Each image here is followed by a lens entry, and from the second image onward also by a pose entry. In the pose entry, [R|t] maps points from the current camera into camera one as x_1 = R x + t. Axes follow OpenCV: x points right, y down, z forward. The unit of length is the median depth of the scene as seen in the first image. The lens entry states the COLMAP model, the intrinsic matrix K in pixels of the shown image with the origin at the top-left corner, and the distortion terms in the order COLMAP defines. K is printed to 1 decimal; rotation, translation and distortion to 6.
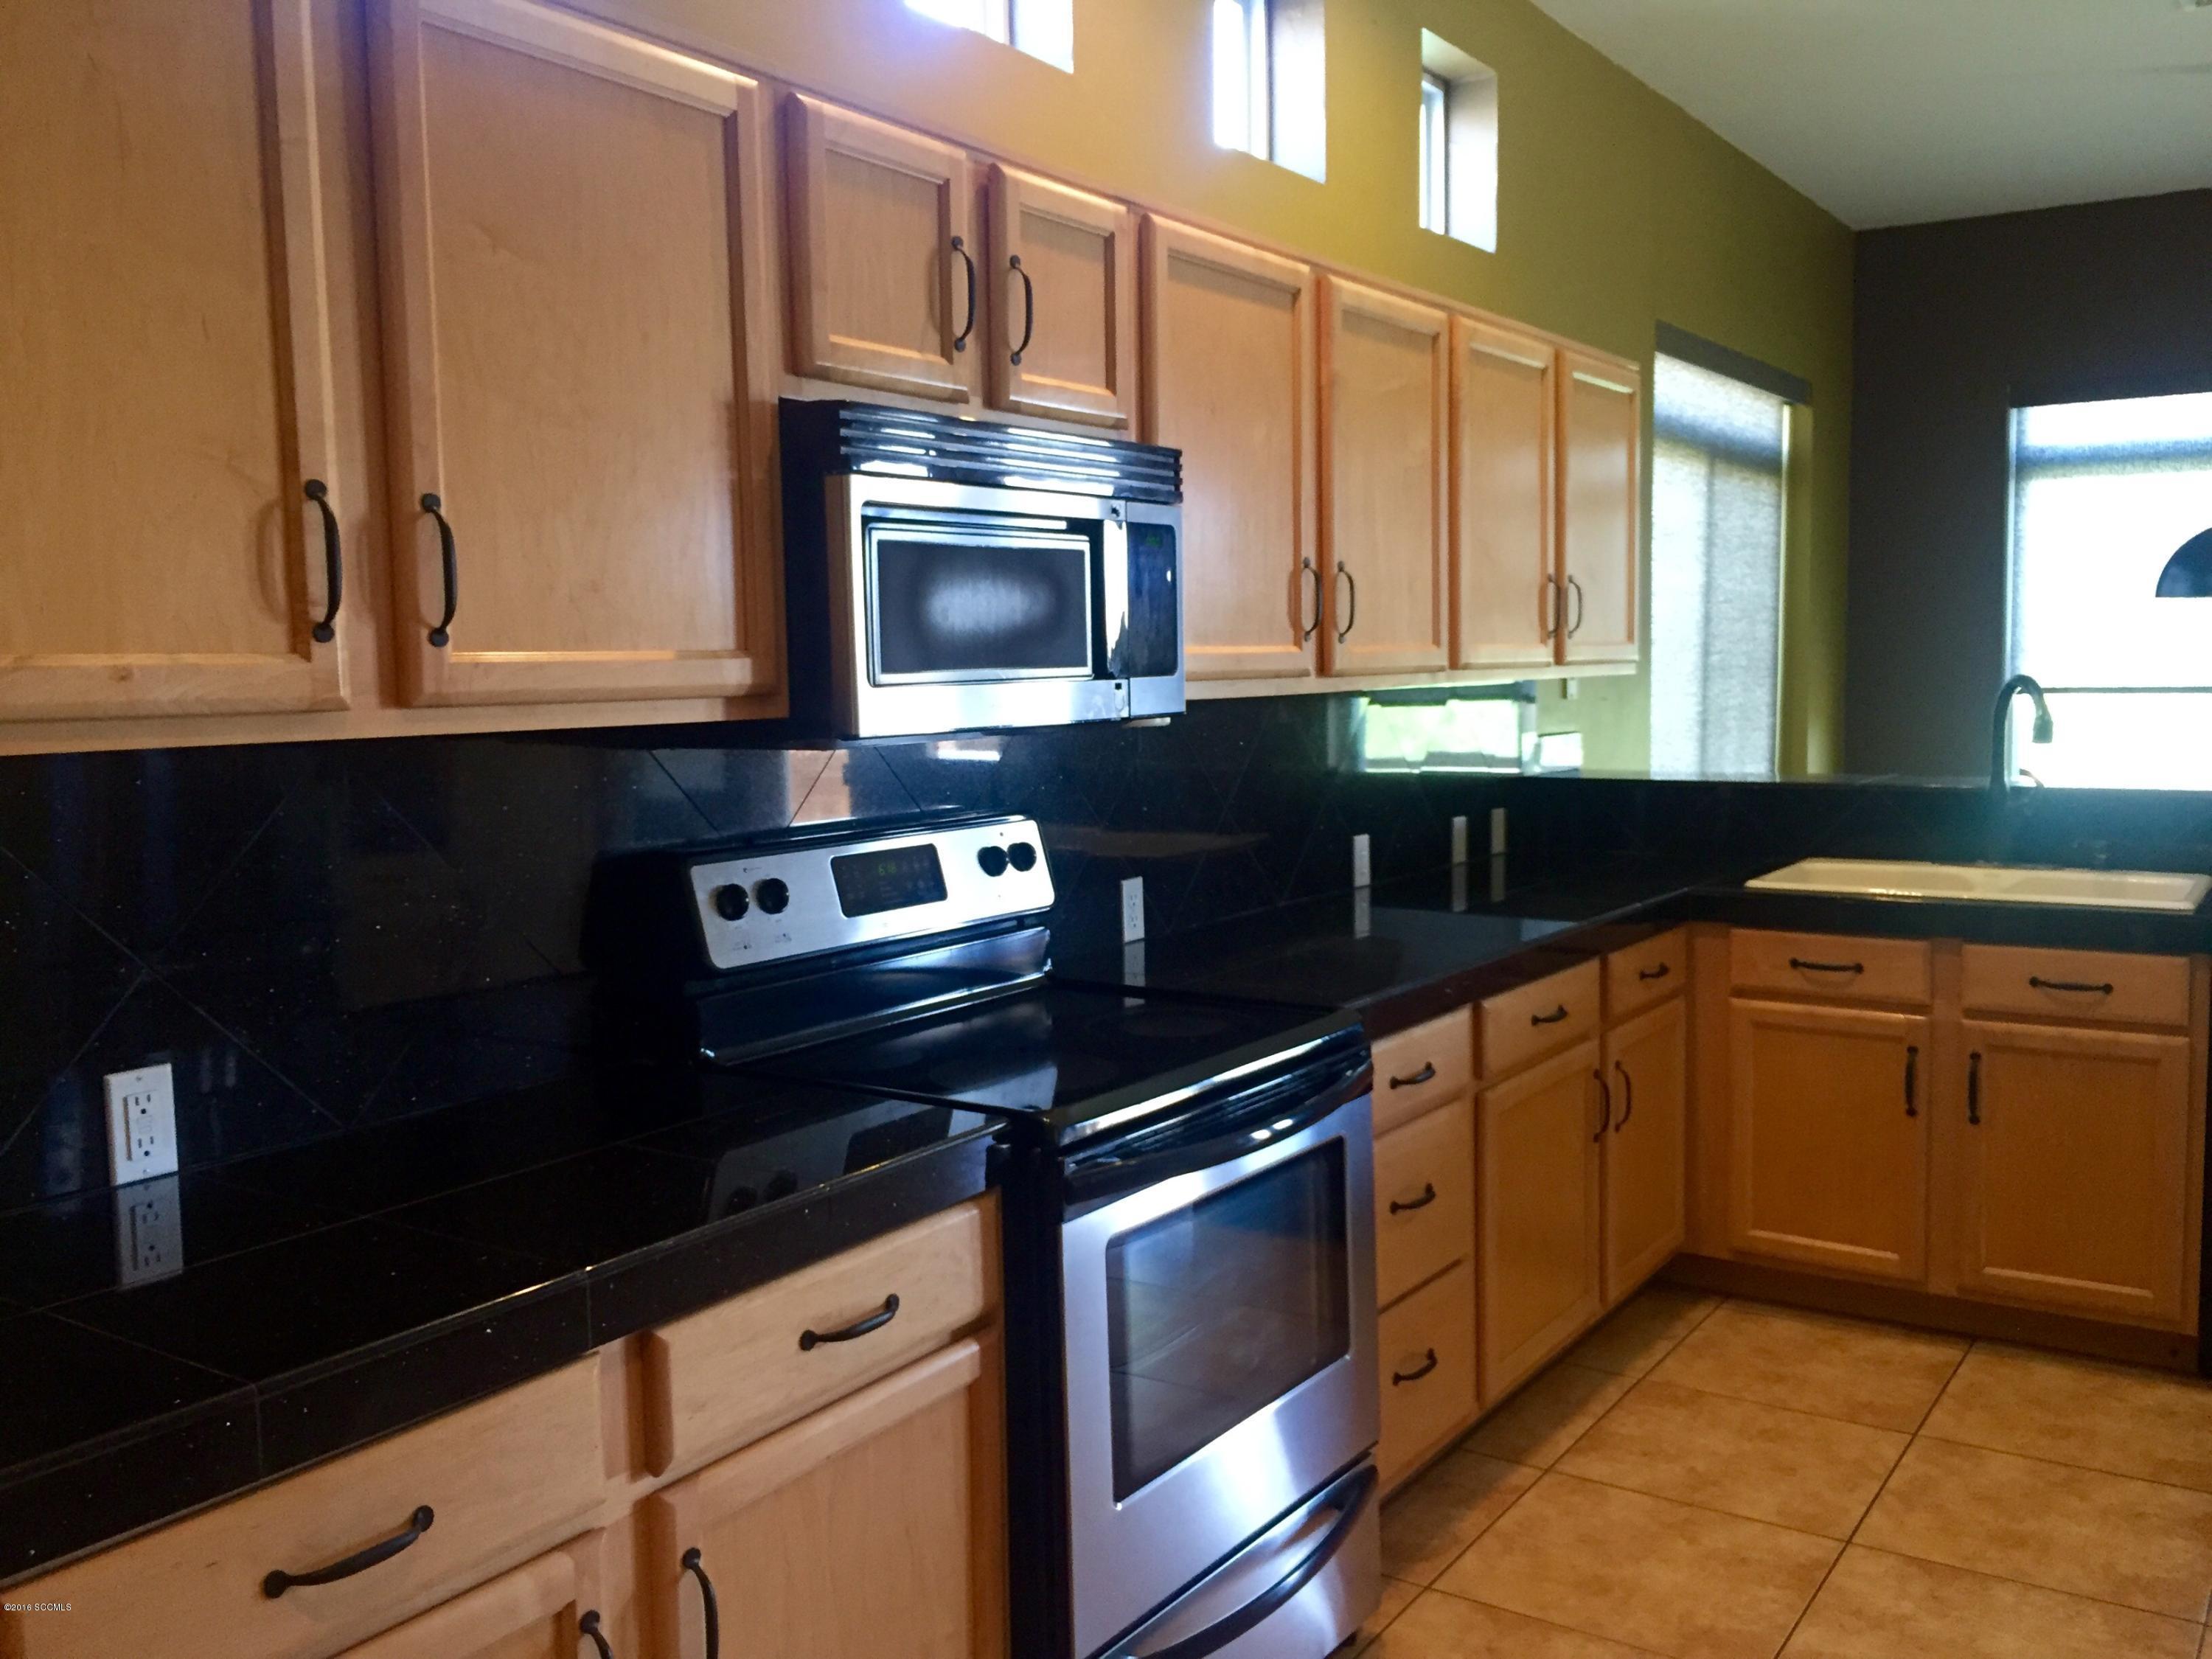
lens RADIAL K [[1902.1, 0, 1100.0], [0, 1902.1, 825.9], [0, 0, 1]] dist [0.069392, -0.107476]
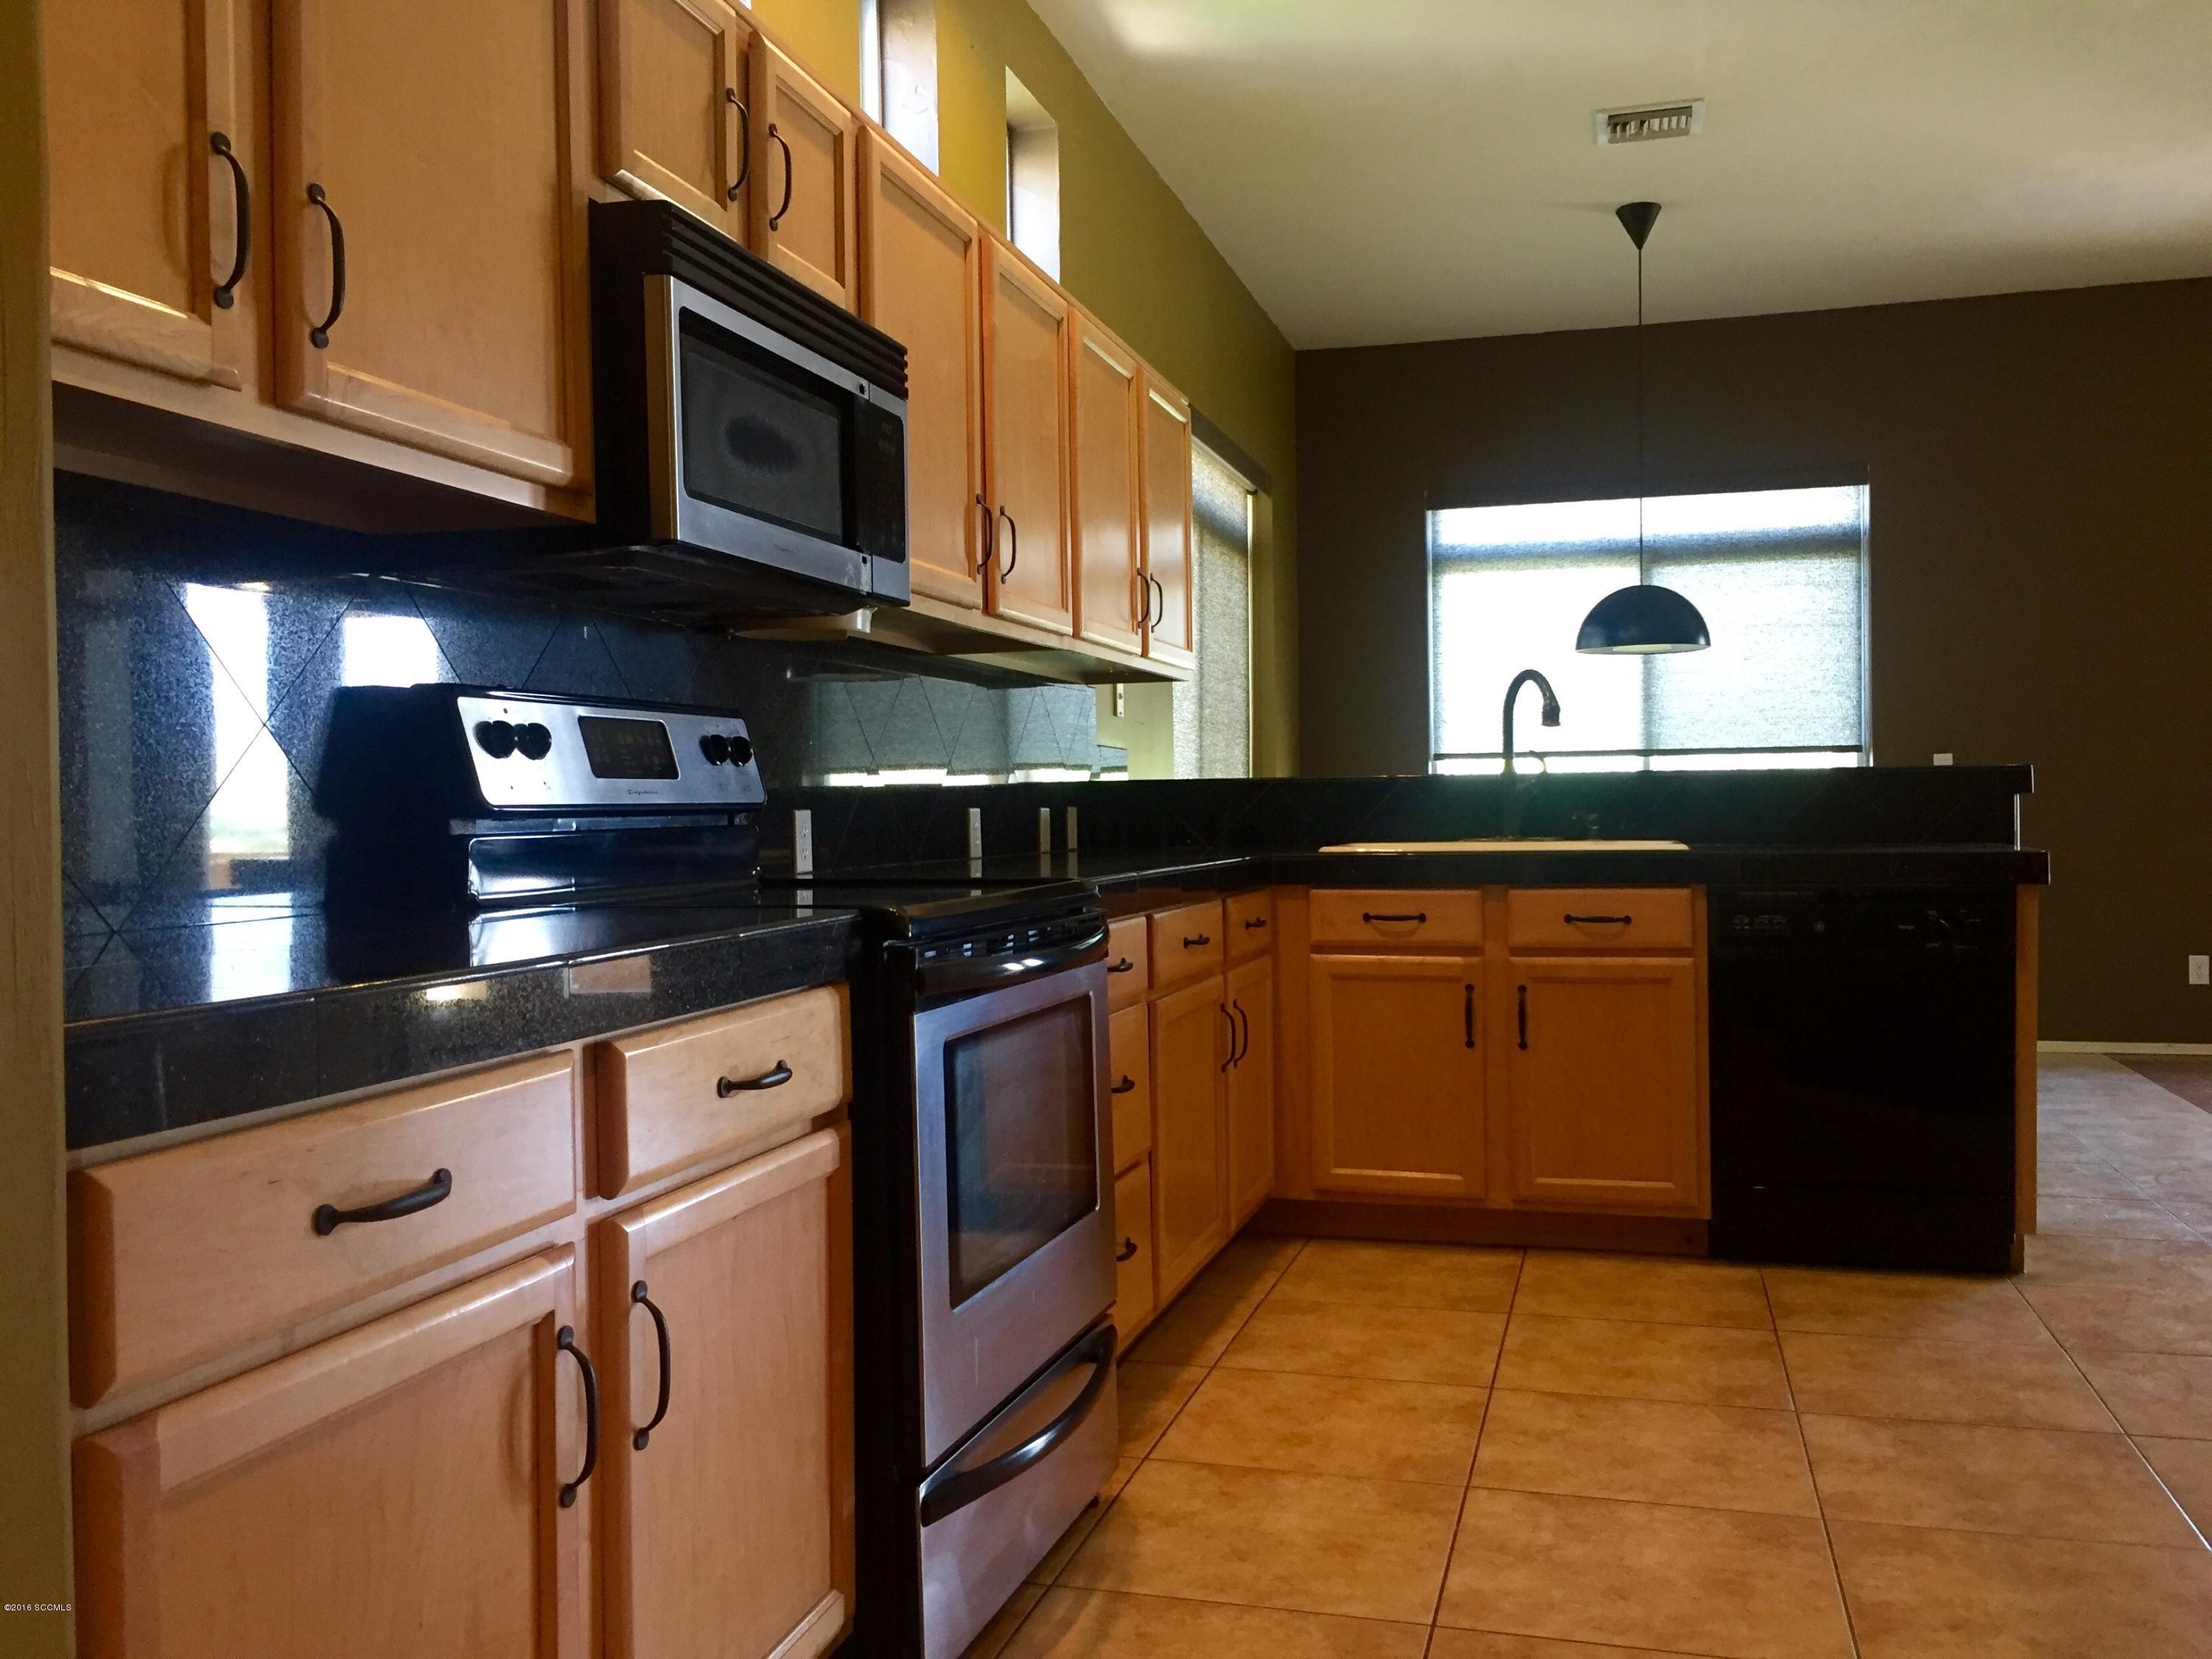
lens RADIAL K [[1902.1, 0, 1100.0], [0, 1902.1, 825.9], [0, 0, 1]] dist [0.069392, -0.107476]
pose [[0.947508, 0.003085, 0.319717, -0.164786], [0.024363, 0.996350, -0.081816, 0.129646], [-0.318802, 0.085311, 0.943974, 0.010535]]
